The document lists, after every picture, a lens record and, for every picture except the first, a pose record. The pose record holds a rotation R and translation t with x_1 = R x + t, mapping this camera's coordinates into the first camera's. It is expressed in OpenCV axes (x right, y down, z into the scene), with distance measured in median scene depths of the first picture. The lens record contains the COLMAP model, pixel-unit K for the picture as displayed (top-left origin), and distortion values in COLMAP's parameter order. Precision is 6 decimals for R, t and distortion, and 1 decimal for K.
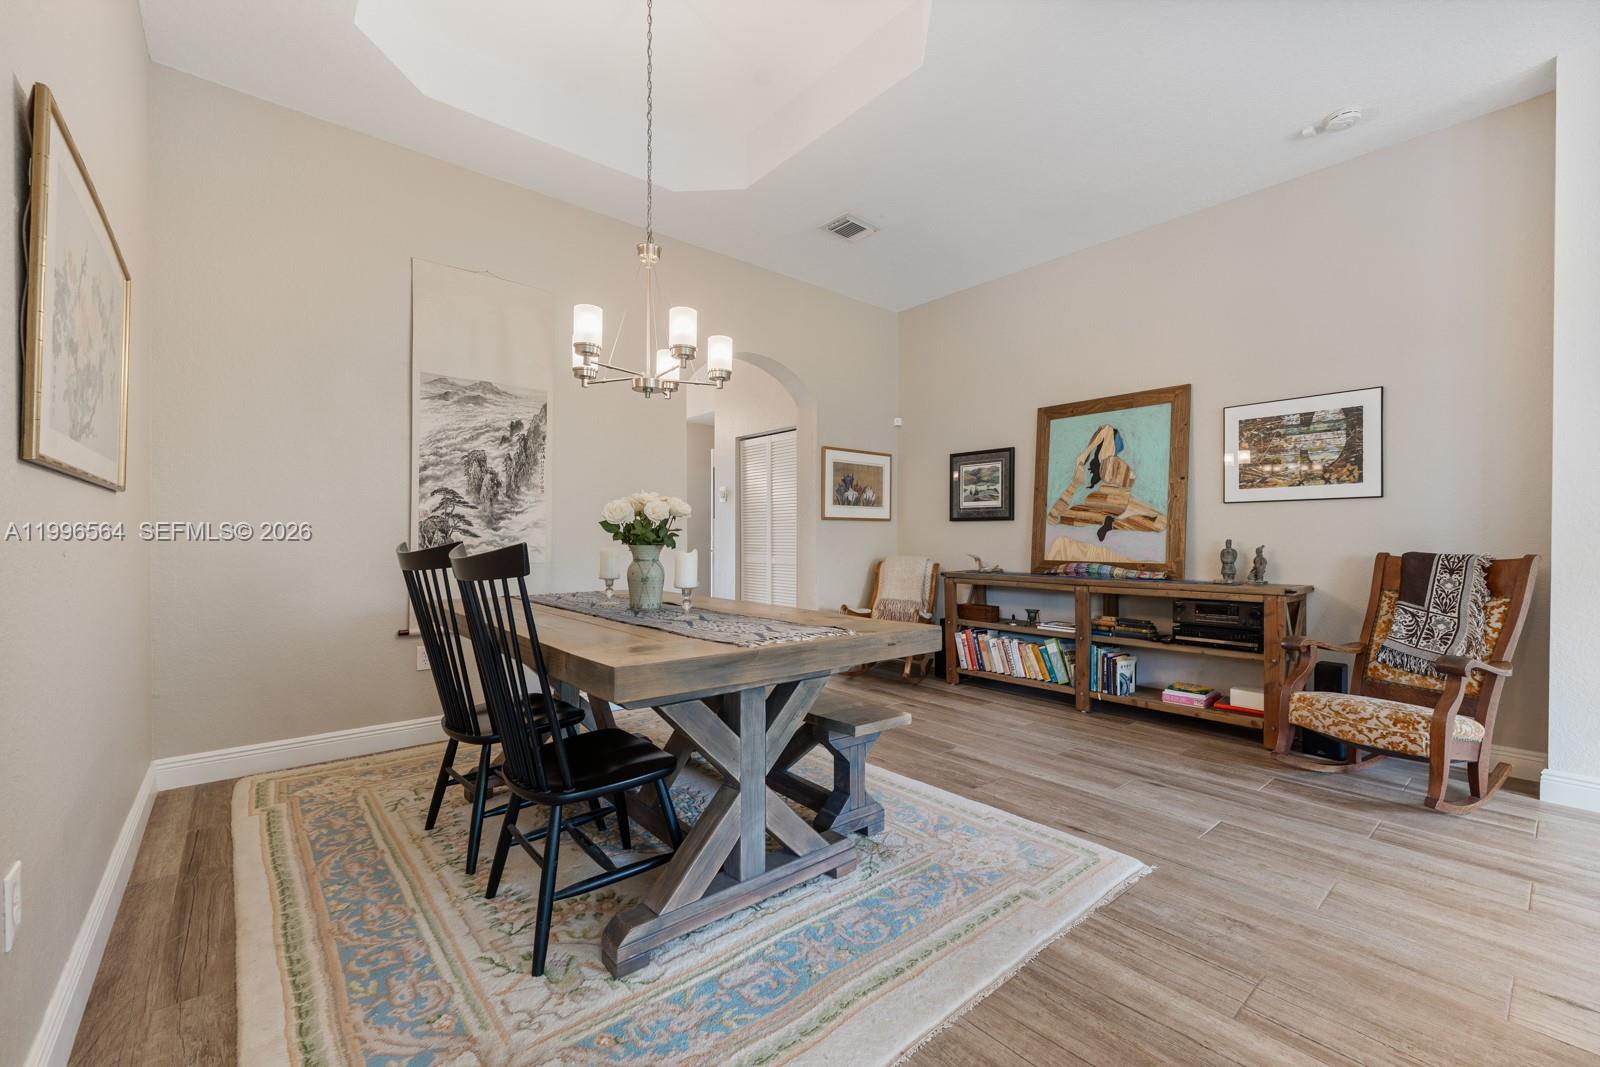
lens RADIAL K [[654.1, 0, 796.0], [0, 654.1, 539.5], [0, 0, 1]] dist [0.001389, -0.000646]
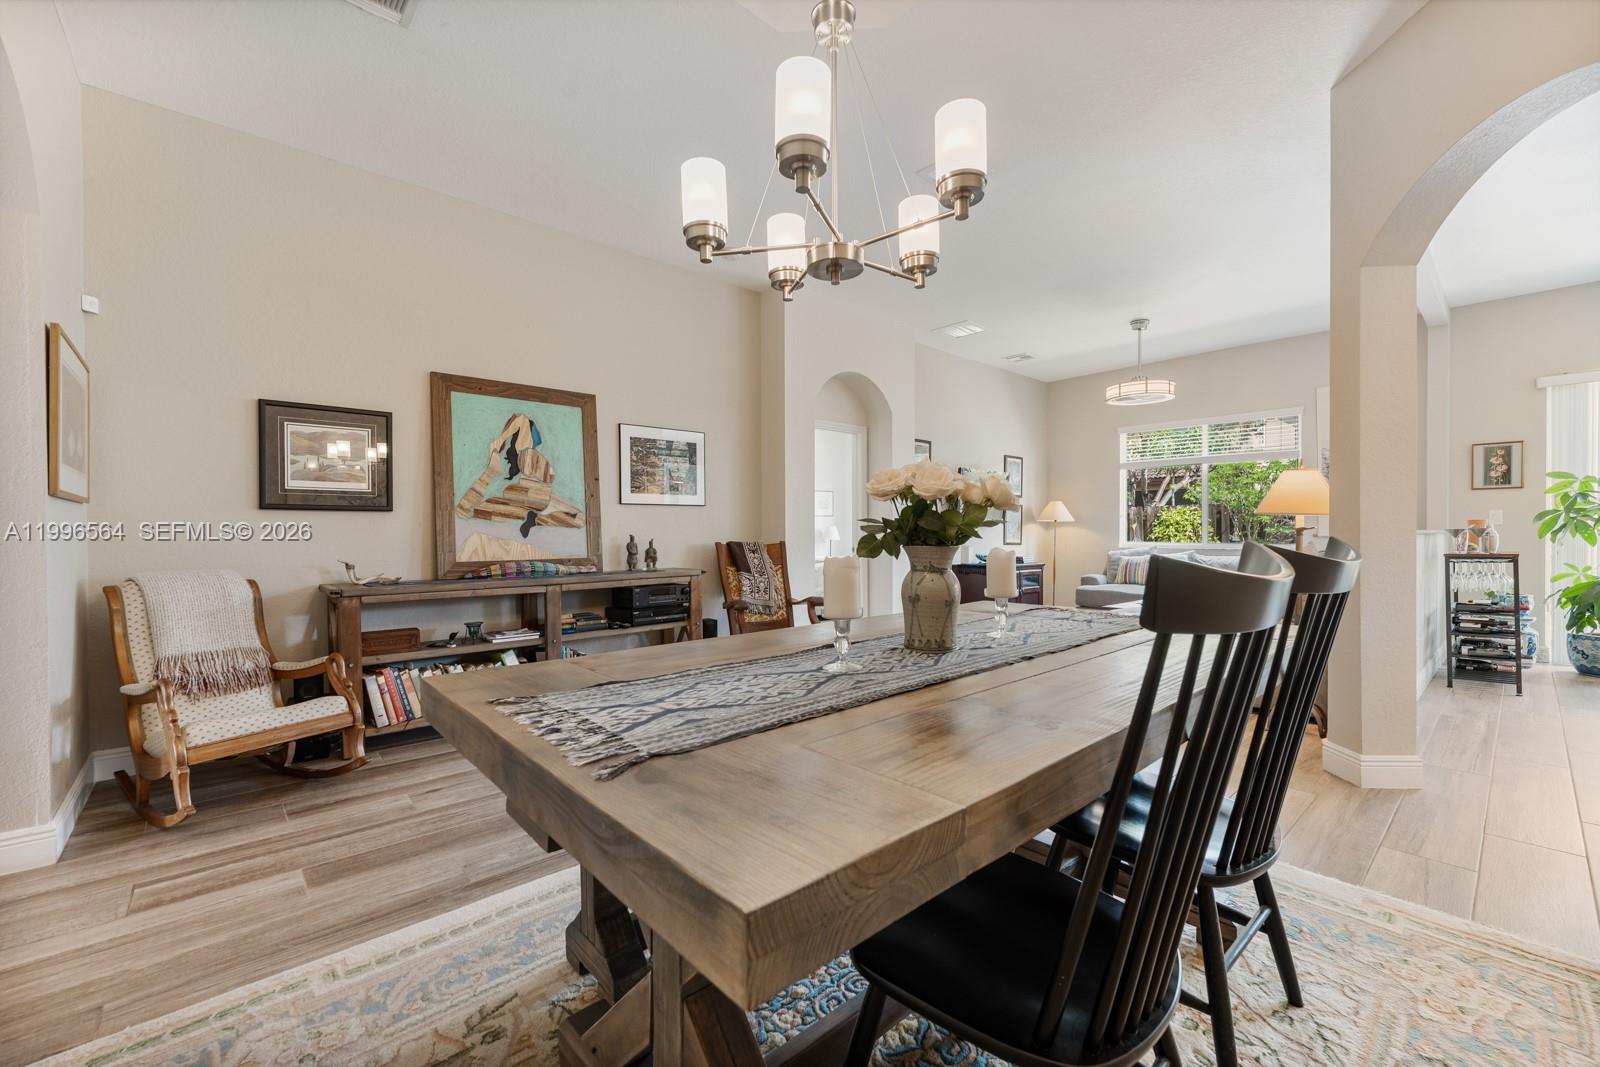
lens RADIAL K [[654.1, 0, 796.0], [0, 654.1, 539.5], [0, 0, 1]] dist [0.001389, -0.000646]
pose [[-0.030057, -0.013102, 0.999462, -0.547799], [0.009327, 0.999867, 0.013388, -0.004550], [-0.999505, 0.009724, -0.029931, 0.733241]]
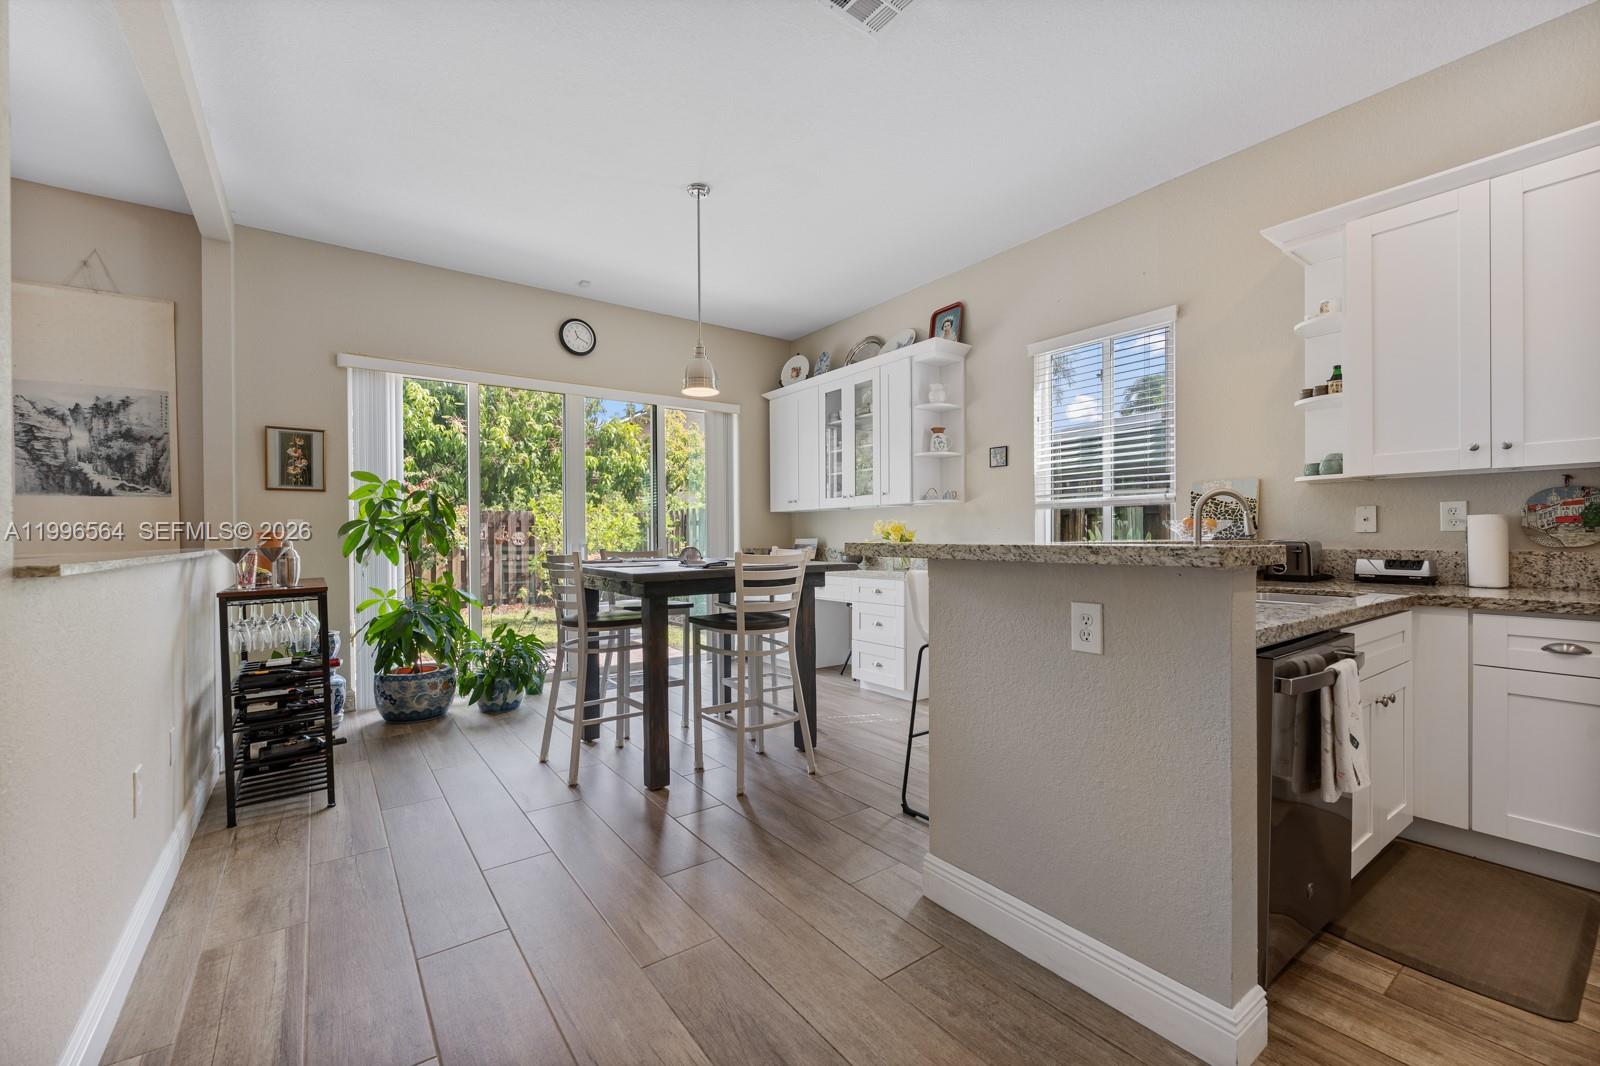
lens RADIAL K [[654.1, 0, 796.0], [0, 654.1, 539.0], [0, 0, 1]] dist [0.001389, -0.000646]
pose [[-0.997637, 0.002259, 0.068663, -0.028569], [0.003043, 0.999931, 0.011324, -0.013146], [-0.068633, 0.011506, -0.997576, 0.144302]]
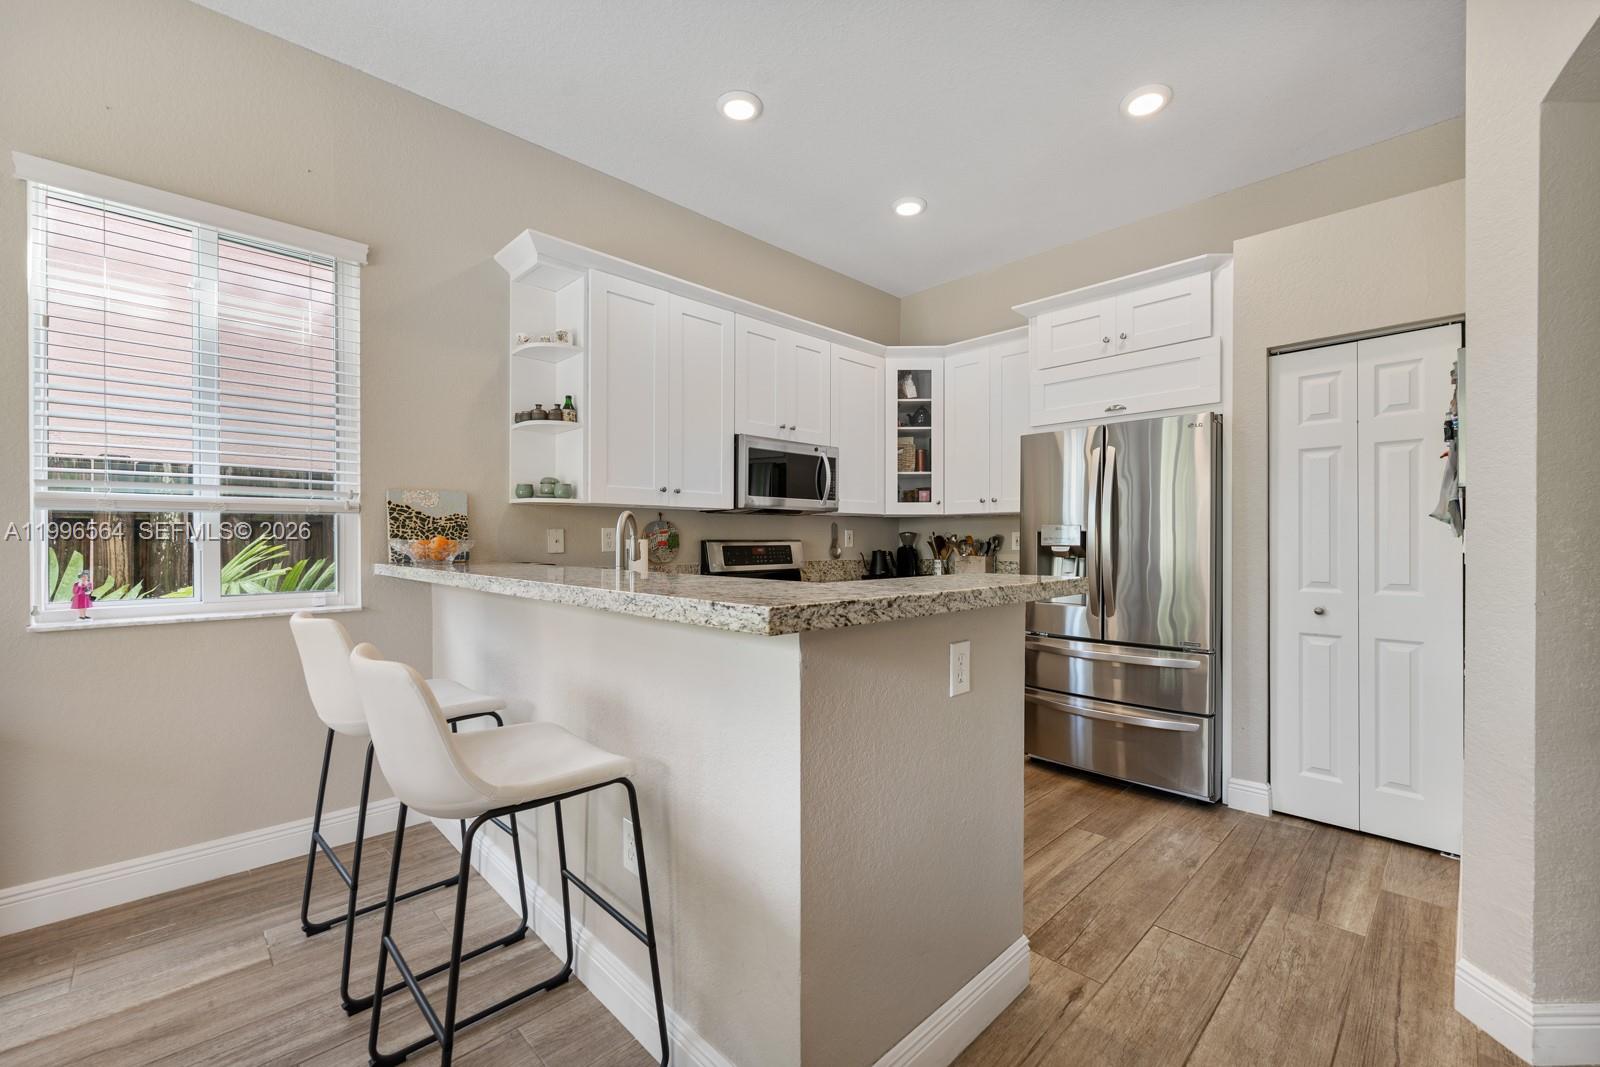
lens RADIAL K [[654.1, 0, 796.0], [0, 654.1, 539.5], [0, 0, 1]] dist [0.001389, -0.000646]
pose [[0.071642, -0.000686, -0.997430, 0.207108], [-0.007031, 0.999975, -0.001193, -0.028496], [0.997406, 0.007098, 0.071635, -0.417921]]
